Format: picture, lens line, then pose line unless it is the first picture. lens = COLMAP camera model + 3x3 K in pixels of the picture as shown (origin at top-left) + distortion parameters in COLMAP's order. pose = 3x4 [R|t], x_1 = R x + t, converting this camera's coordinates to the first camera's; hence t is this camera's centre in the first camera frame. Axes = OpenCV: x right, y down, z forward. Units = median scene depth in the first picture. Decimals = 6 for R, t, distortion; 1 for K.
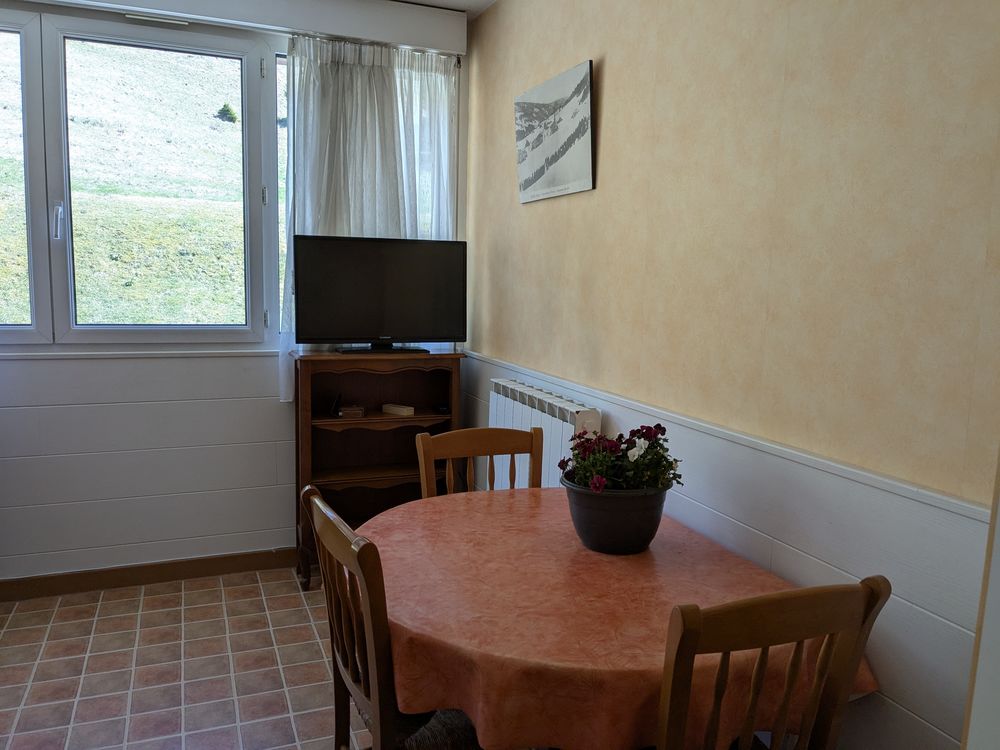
lens RADIAL K [[792.4, 0, 501.4], [0, 792.4, 372.9], [0, 0, 1]] dist [0.048177, -0.078310]
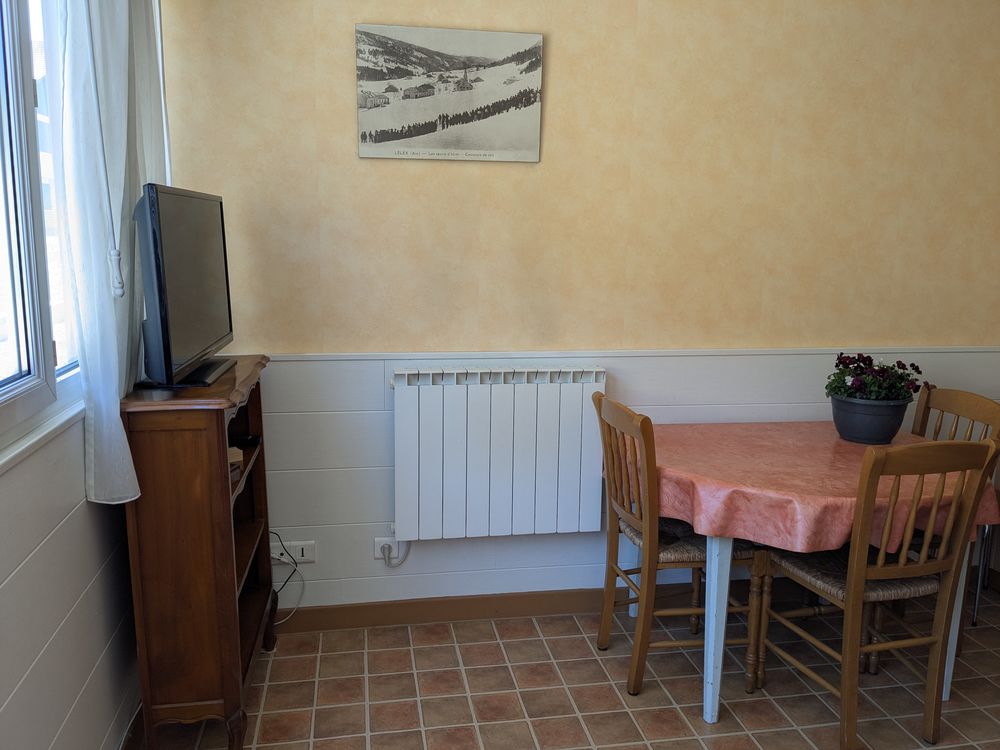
lens RADIAL K [[792.4, 0, 495.5], [0, 792.4, 376.5], [0, 0, 1]] dist [0.048177, -0.078310]
pose [[0.199971, -0.188701, 0.961459, -0.908015], [0.113171, 0.979160, 0.168637, -0.132065], [-0.973244, 0.075087, 0.217159, 0.812010]]
